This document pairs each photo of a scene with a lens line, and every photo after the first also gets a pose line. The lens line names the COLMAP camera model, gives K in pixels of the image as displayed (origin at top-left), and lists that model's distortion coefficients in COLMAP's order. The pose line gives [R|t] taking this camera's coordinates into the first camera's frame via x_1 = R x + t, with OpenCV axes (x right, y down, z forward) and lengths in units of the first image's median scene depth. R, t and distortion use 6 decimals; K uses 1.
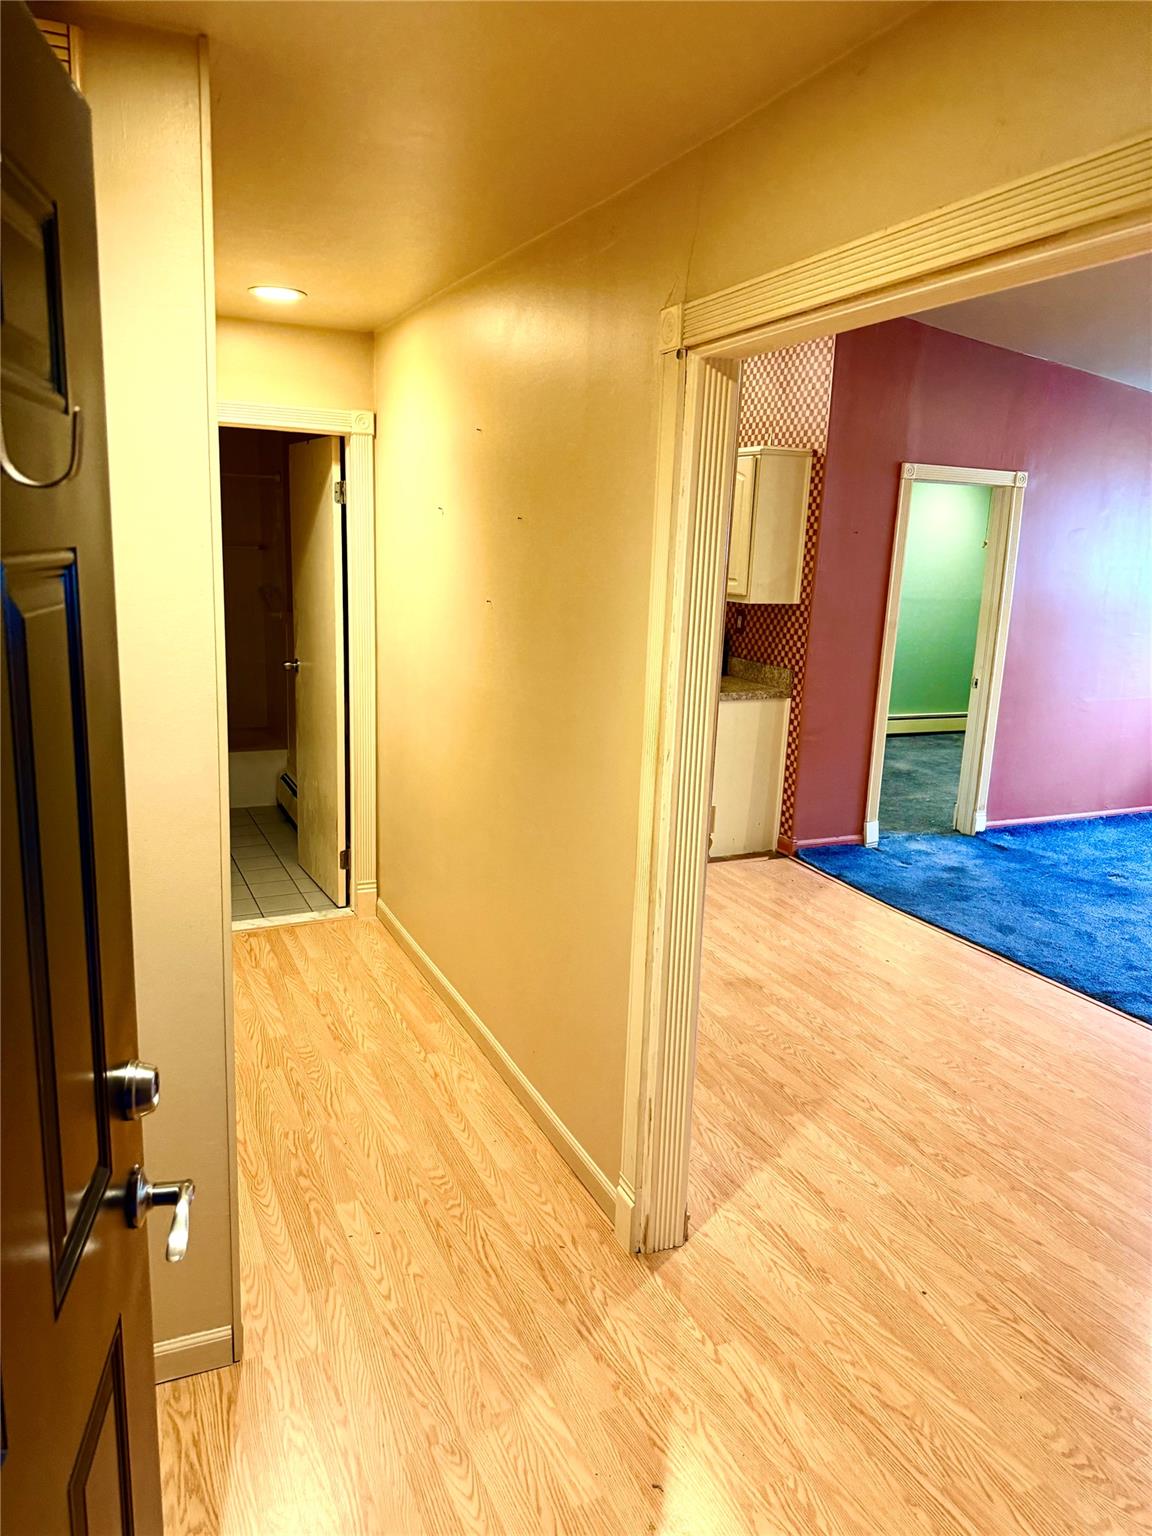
lens RADIAL K [[1073.2, 0, 567.7], [0, 1073.2, 771.3], [0, 0, 1]] dist [0.044478, -0.050593]
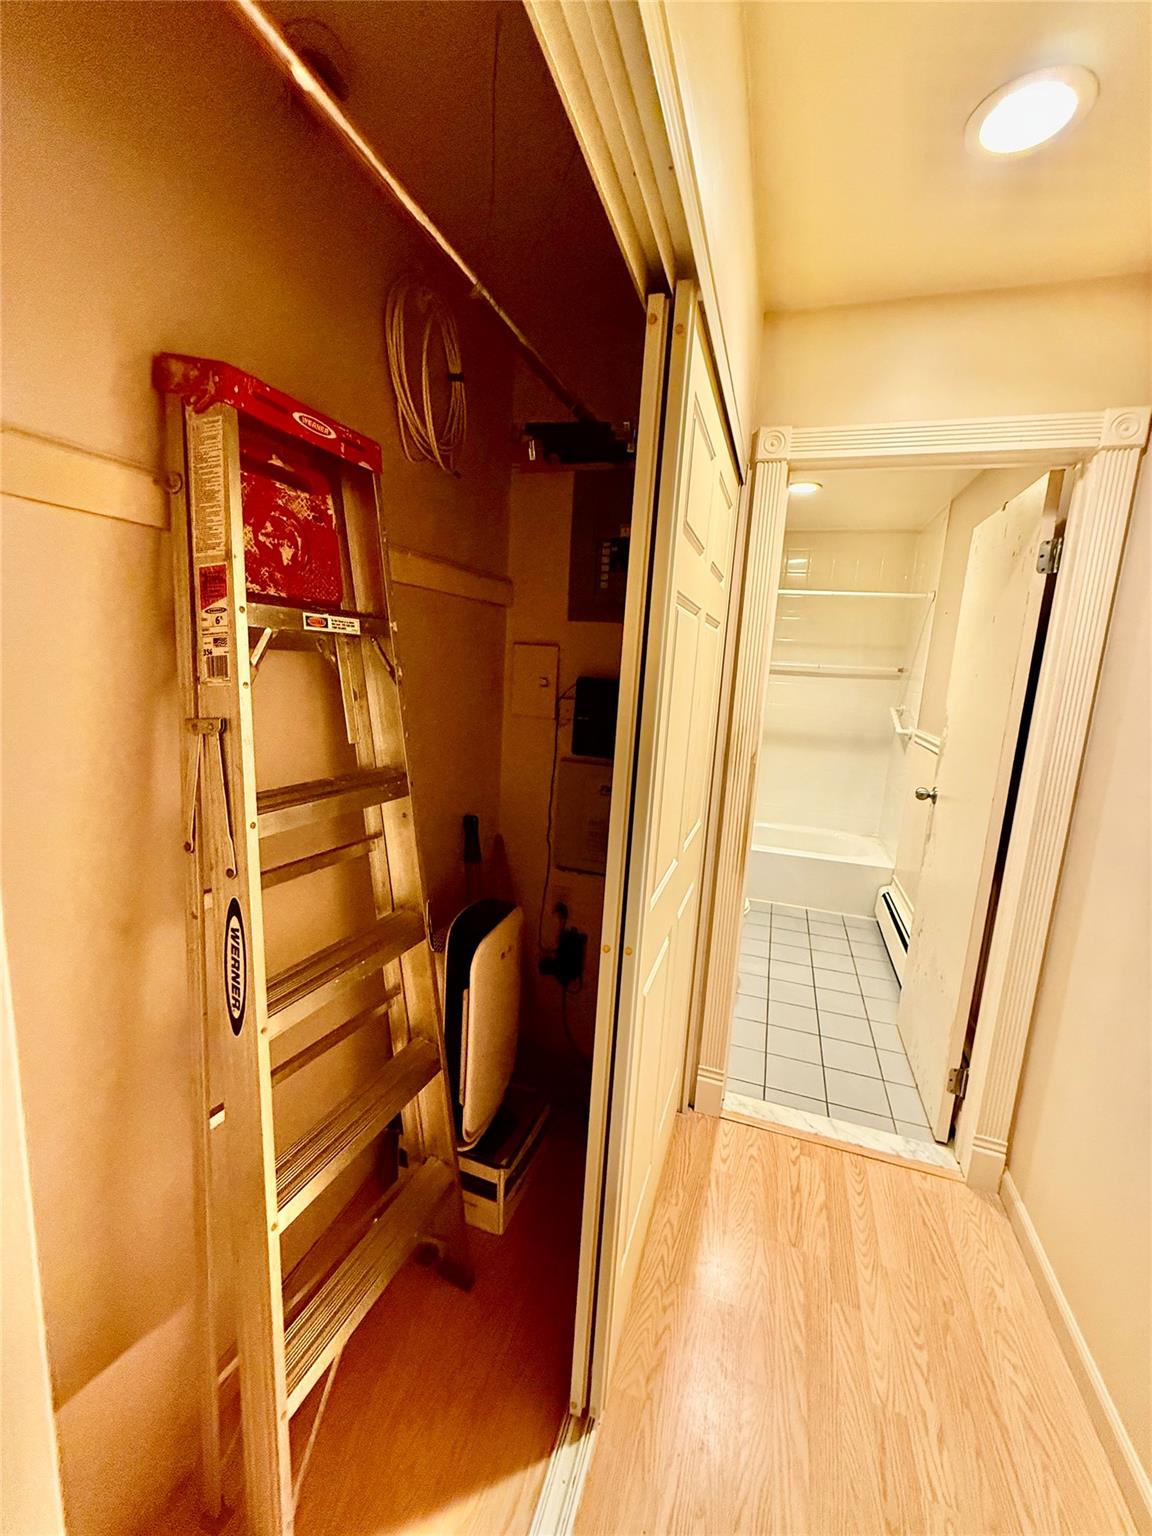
lens RADIAL K [[610.3, 0, 570.8], [0, 610.3, 768.3], [0, 0, 1]] dist [-0.008774, 0.002663]
pose [[0.724567, 0.118970, -0.678859, -0.150337], [-0.171388, 0.985150, -0.010279, -0.074317], [0.667555, 0.123796, 0.734197, 0.528893]]
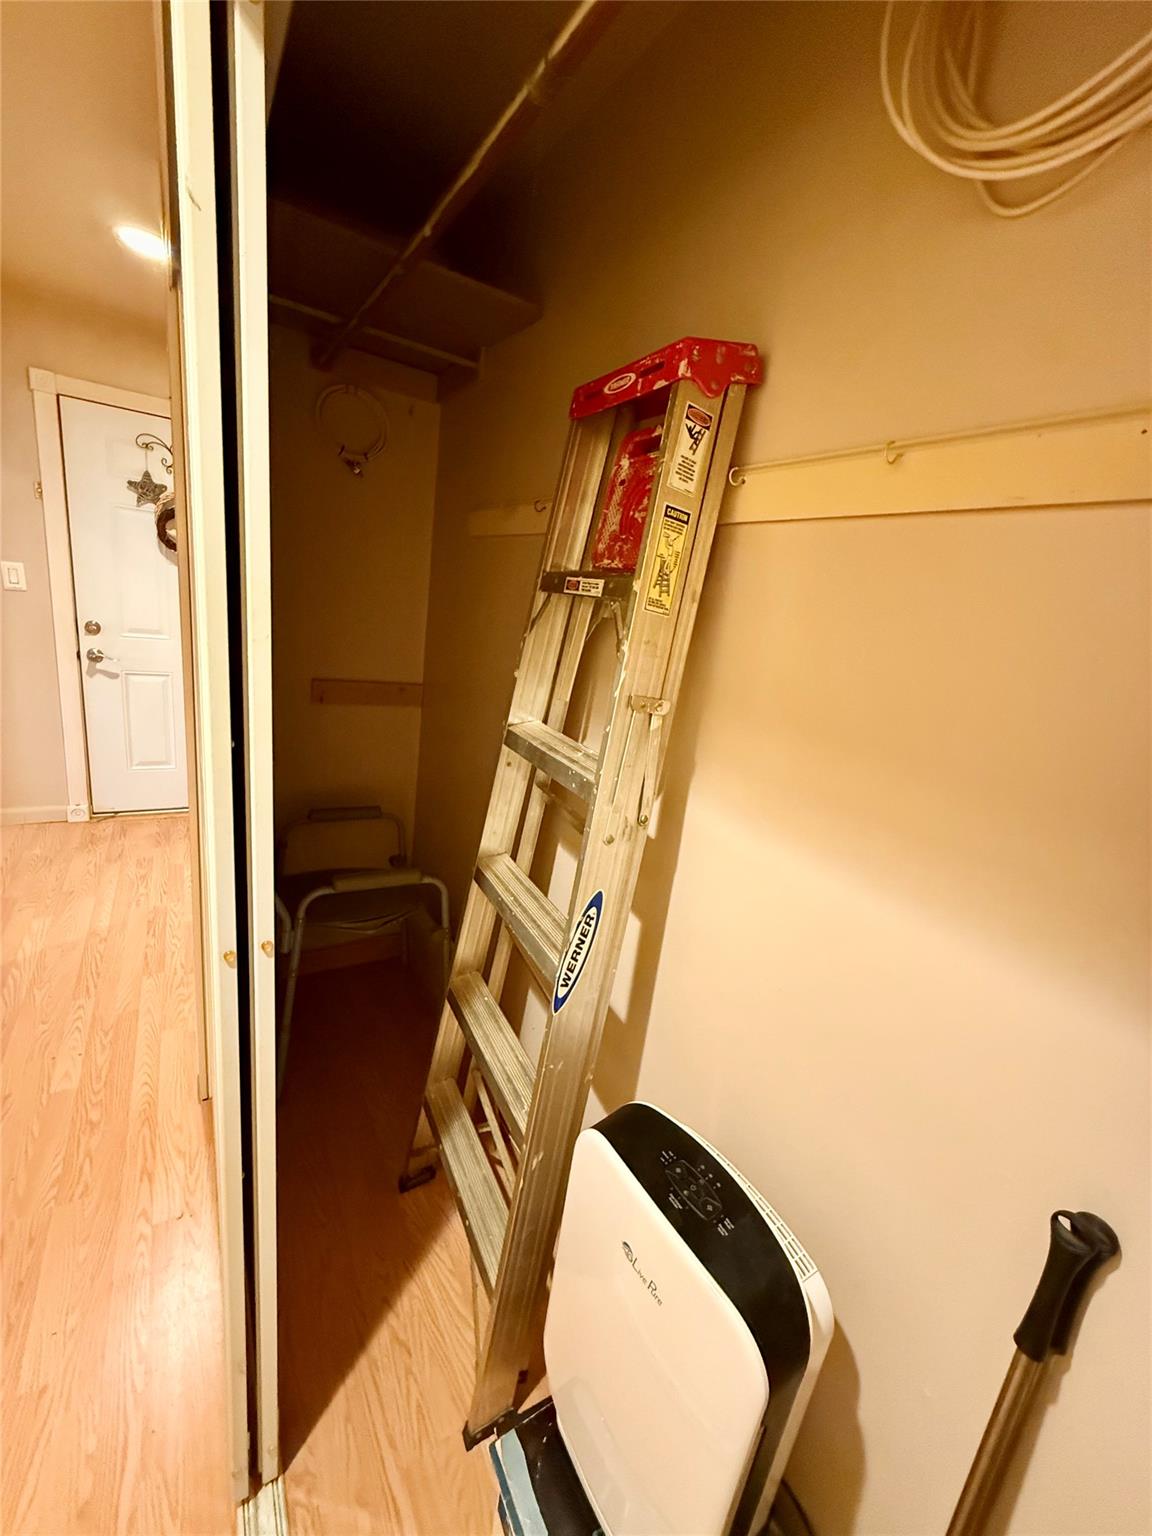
lens RADIAL K [[610.3, 0, 584.3], [0, 610.3, 775.4], [0, 0, 1]] dist [-0.008774, 0.002663]
pose [[-0.976720, -0.128267, -0.171949, -0.338131], [-0.193902, 0.870754, 0.451874, -0.152138], [0.091765, 0.474695, -0.875353, 0.845880]]
